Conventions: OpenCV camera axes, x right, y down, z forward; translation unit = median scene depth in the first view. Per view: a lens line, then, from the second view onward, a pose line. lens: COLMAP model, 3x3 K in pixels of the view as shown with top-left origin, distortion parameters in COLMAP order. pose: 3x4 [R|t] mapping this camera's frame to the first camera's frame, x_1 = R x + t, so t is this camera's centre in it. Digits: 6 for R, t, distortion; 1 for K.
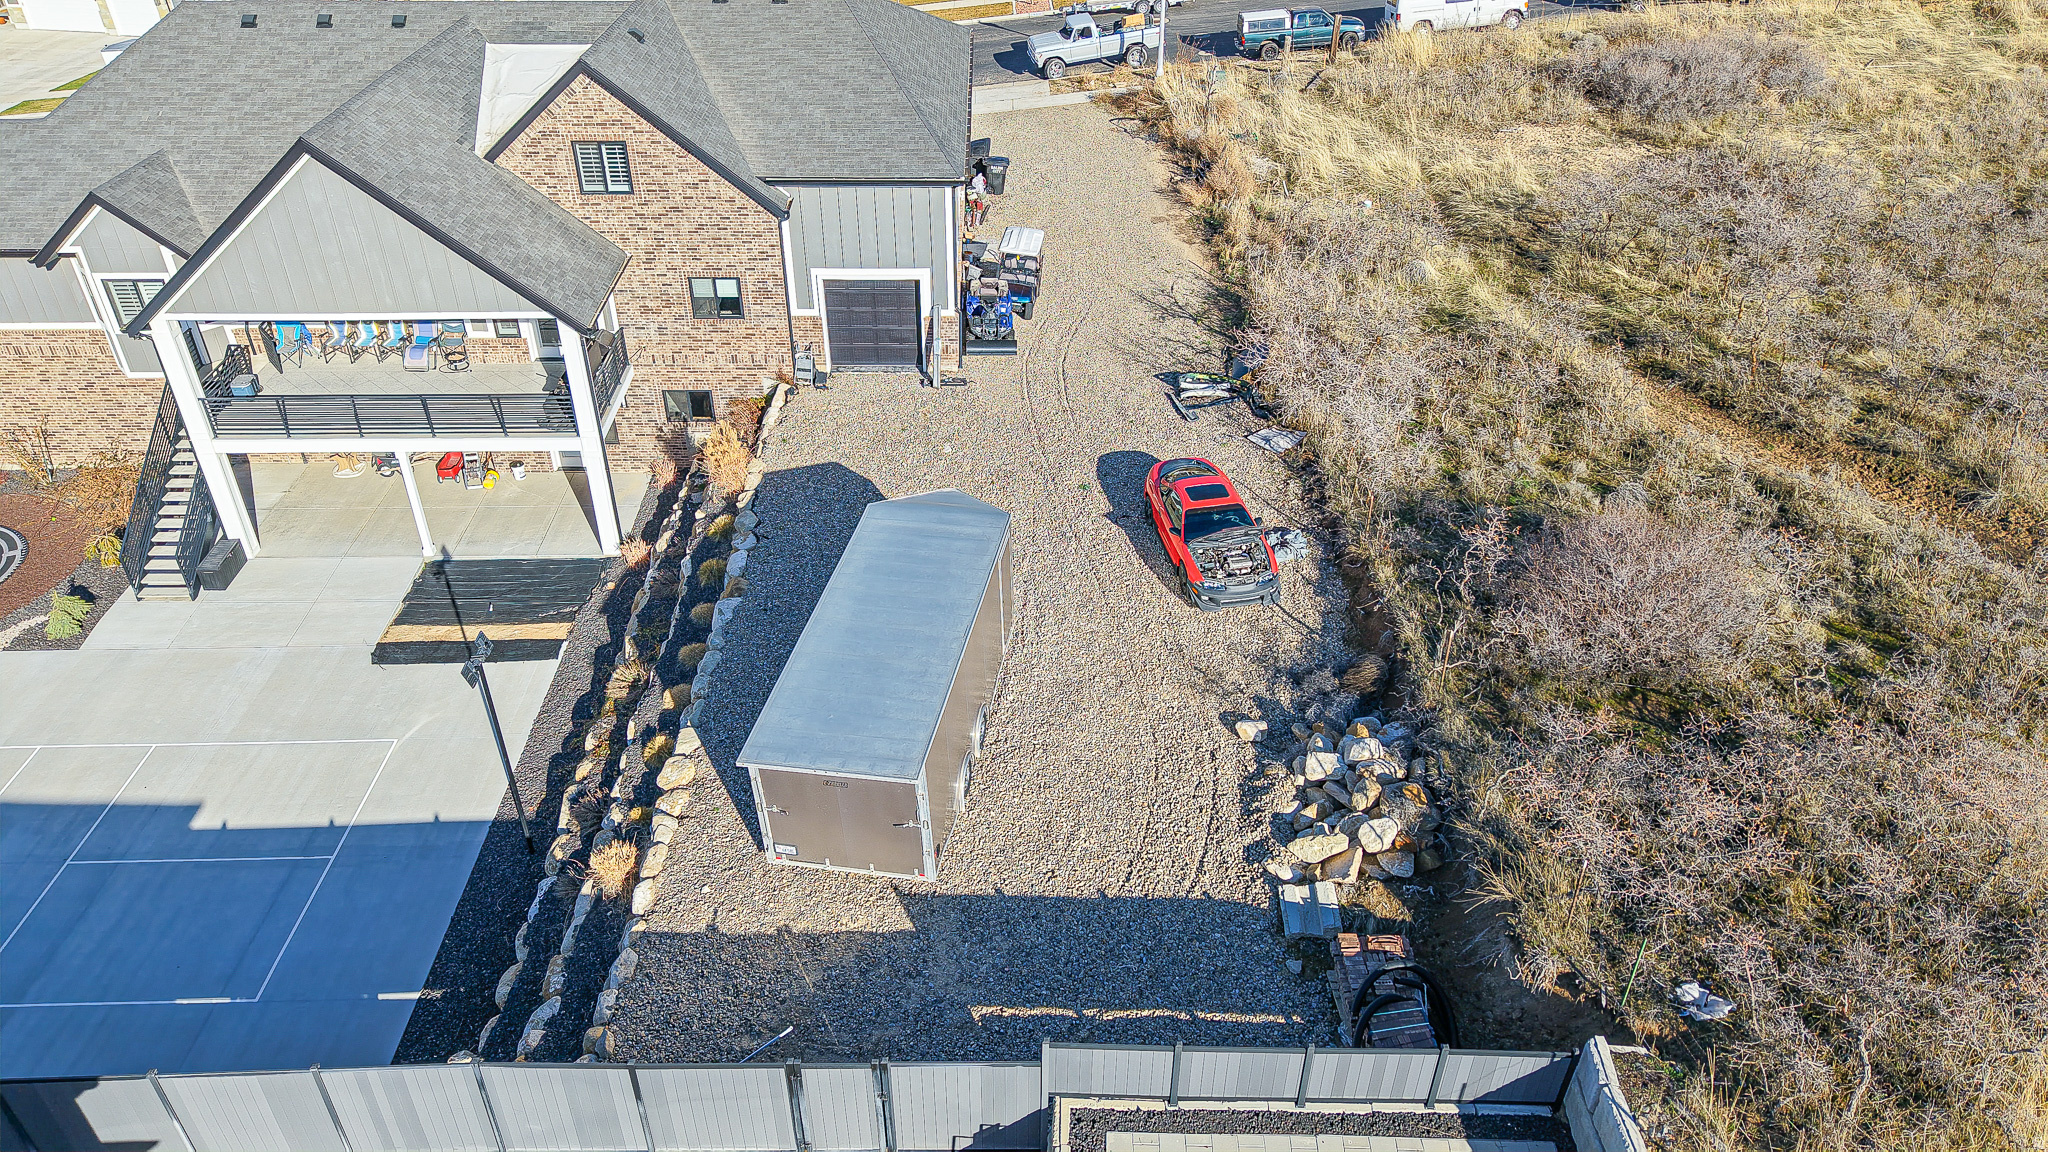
lens RADIAL K [[1368.4, 0, 1027.9], [0, 1368.4, 583.8], [0, 0, 1]] dist [0.038820, -0.048678]
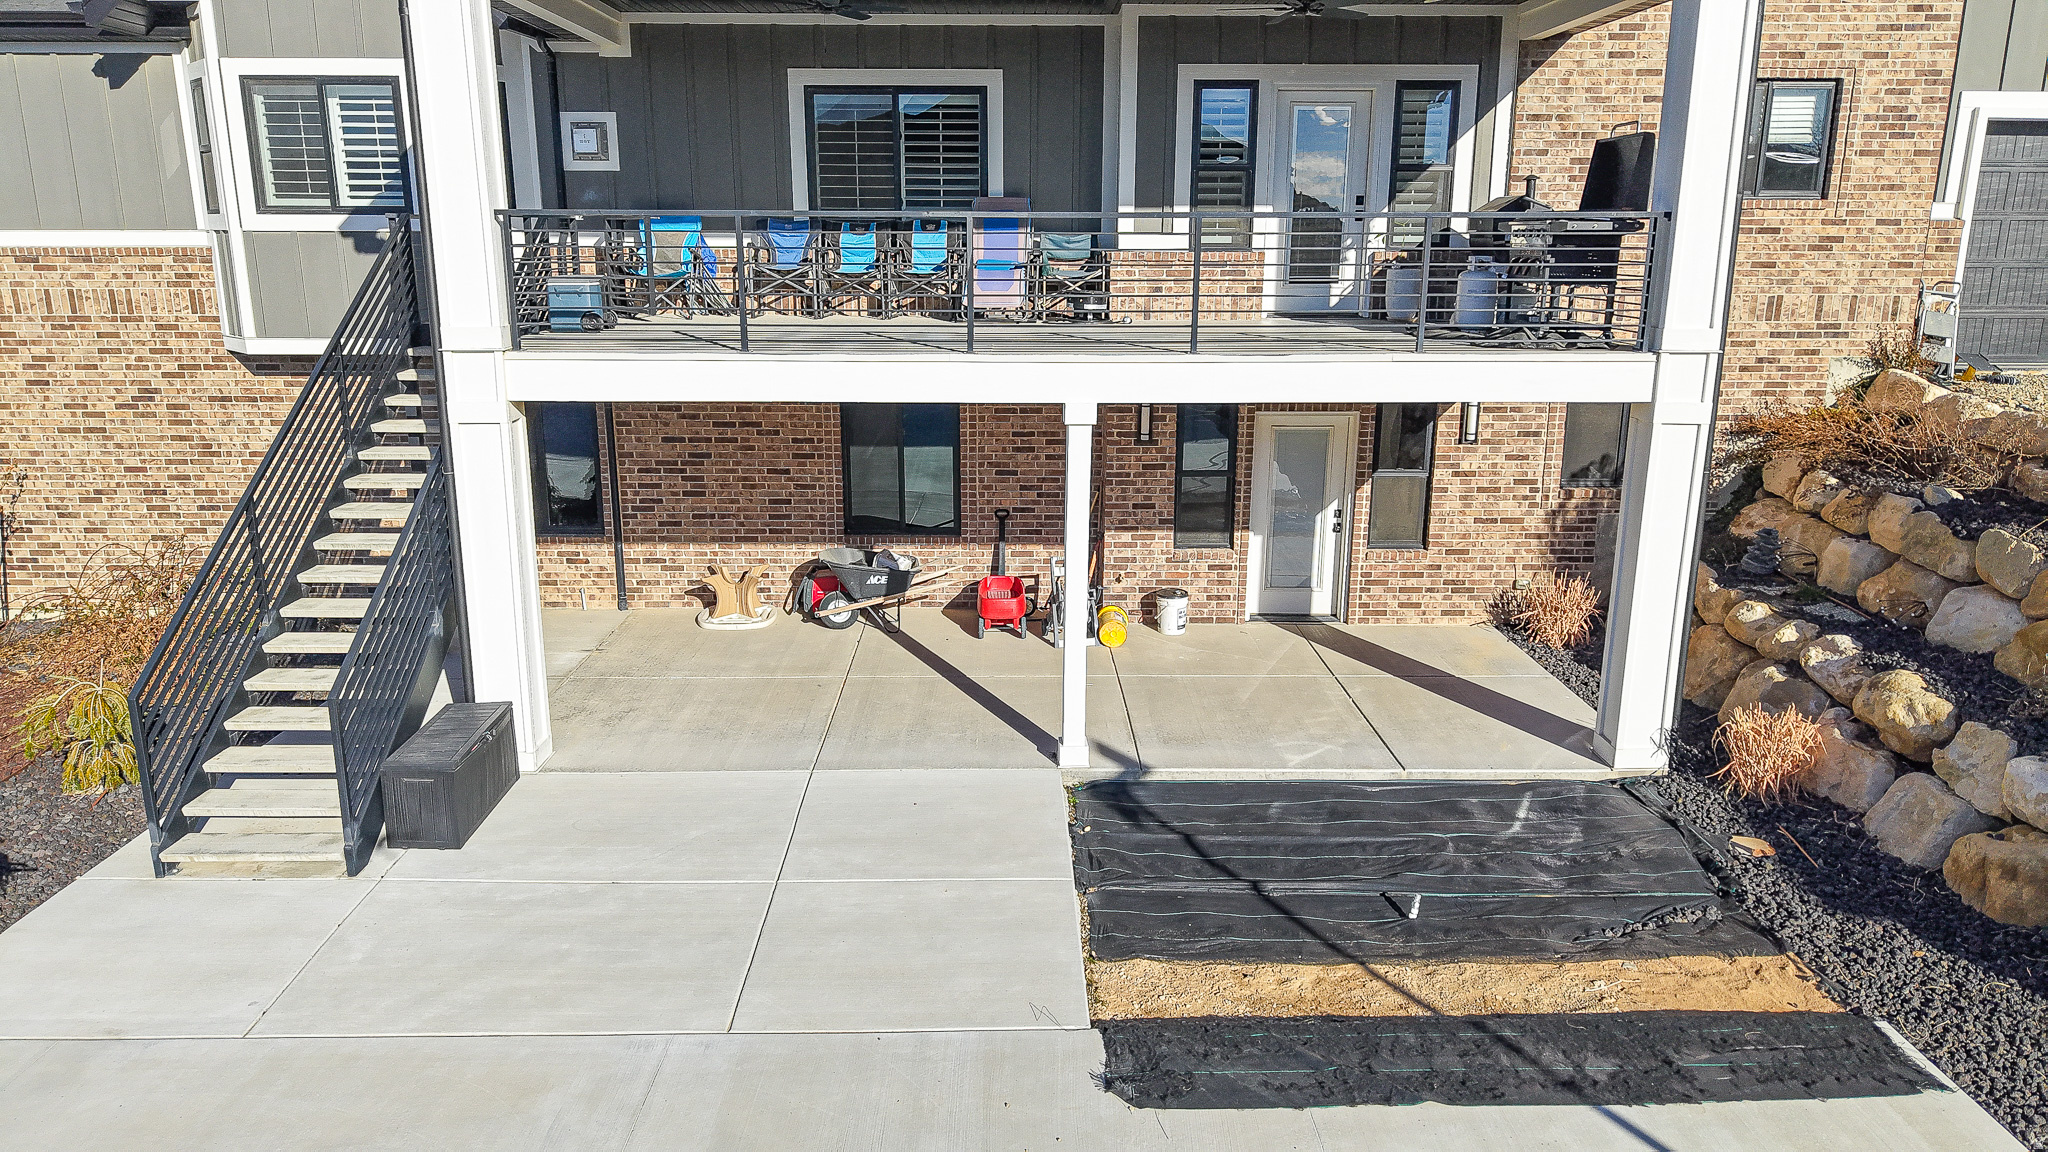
lens RADIAL K [[1368.4, 0, 1024.9], [0, 1368.4, 583.0], [0, 0, 1]] dist [0.038820, -0.048678]
pose [[0.999841, 0.000317, -0.017829, -0.443660], [-0.006467, 0.938219, -0.345982, 0.050334], [0.016618, 0.346042, 0.938072, 0.688048]]
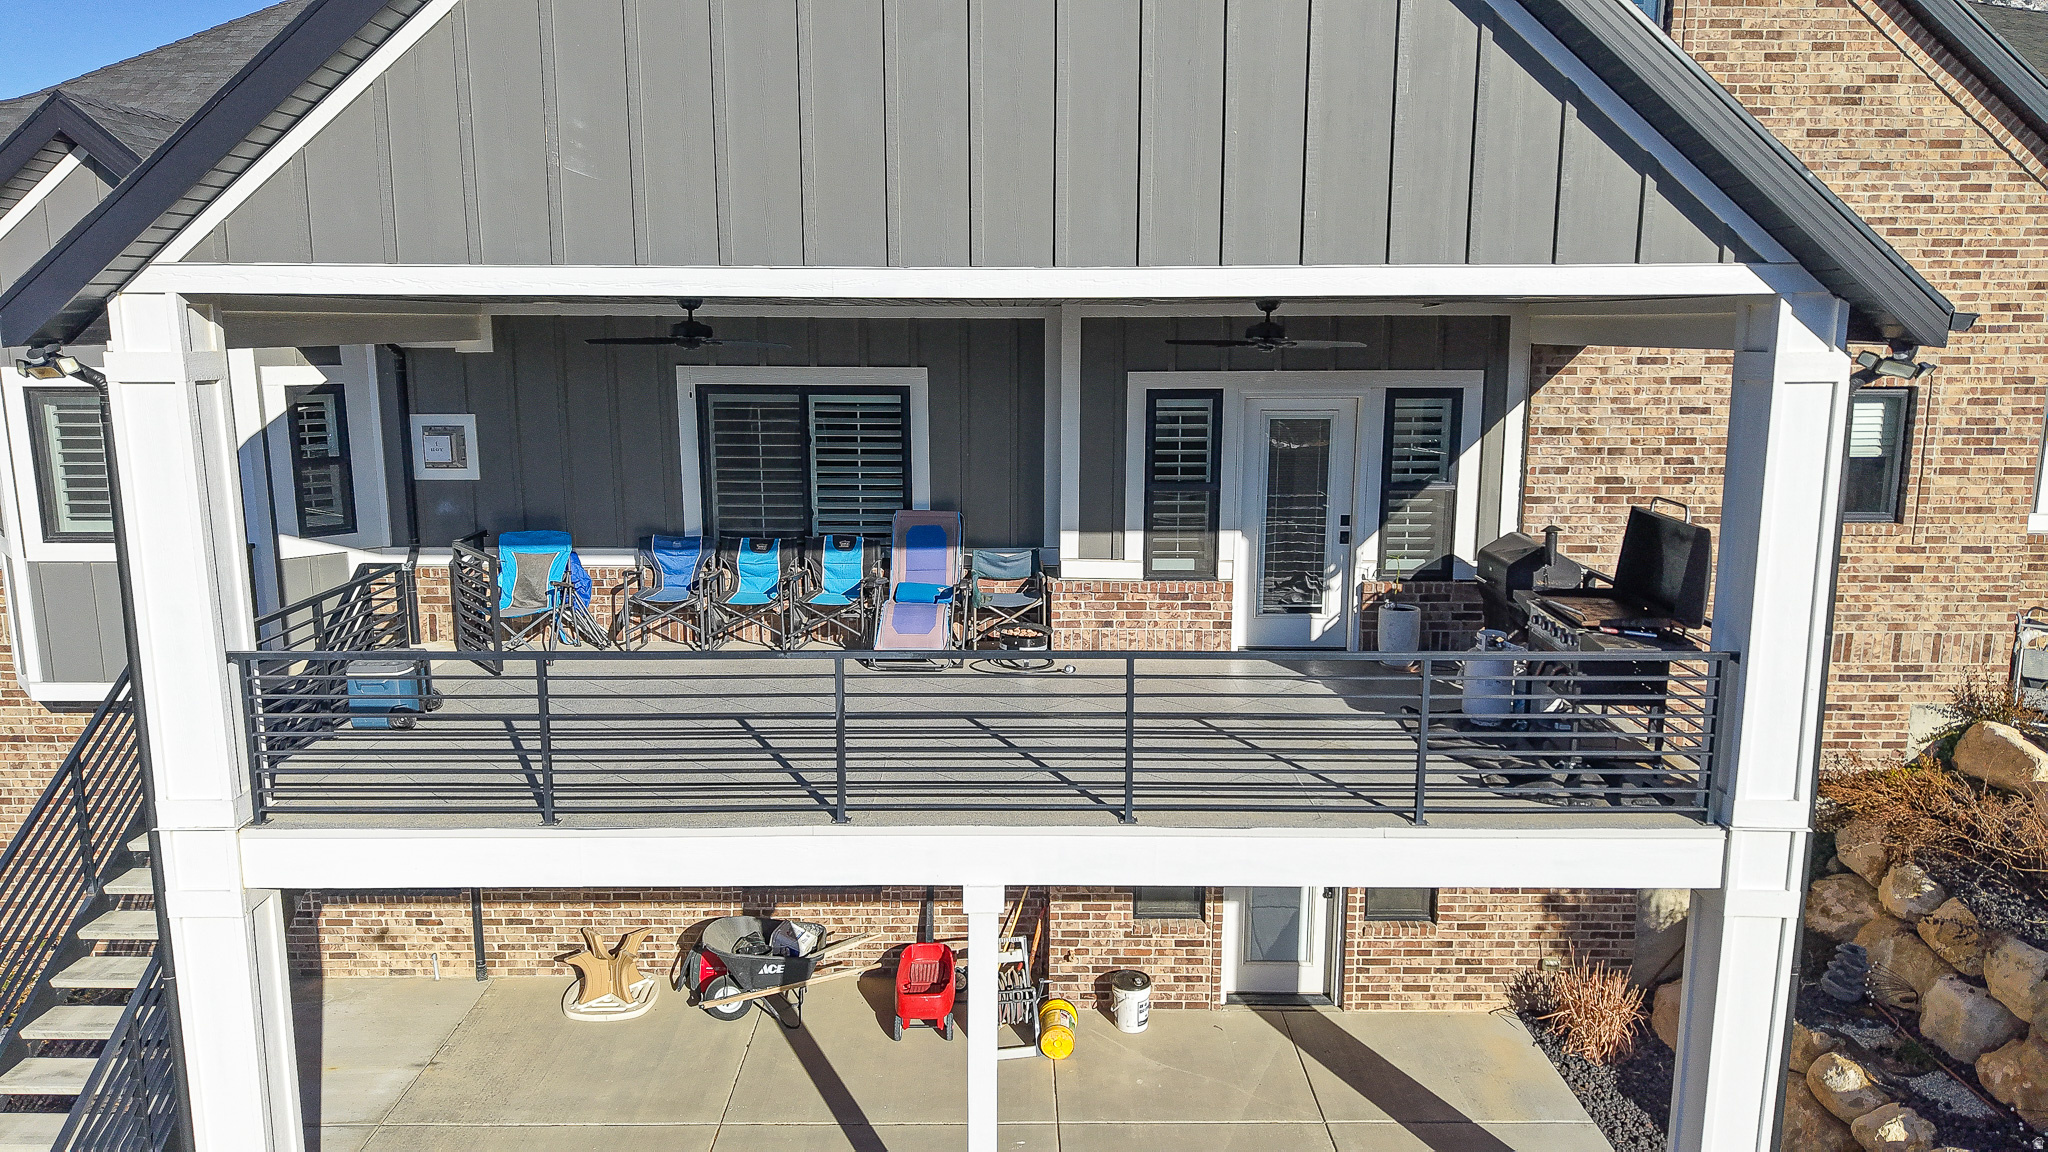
lens RADIAL K [[1368.4, 0, 1025.2], [0, 1368.4, 580.2], [0, 0, 1]] dist [0.038820, -0.048678]
pose [[0.999717, -0.000951, -0.023775, -0.423863], [-0.008822, 0.913166, -0.407493, -0.044159], [0.022099, 0.407587, 0.912899, 0.722743]]
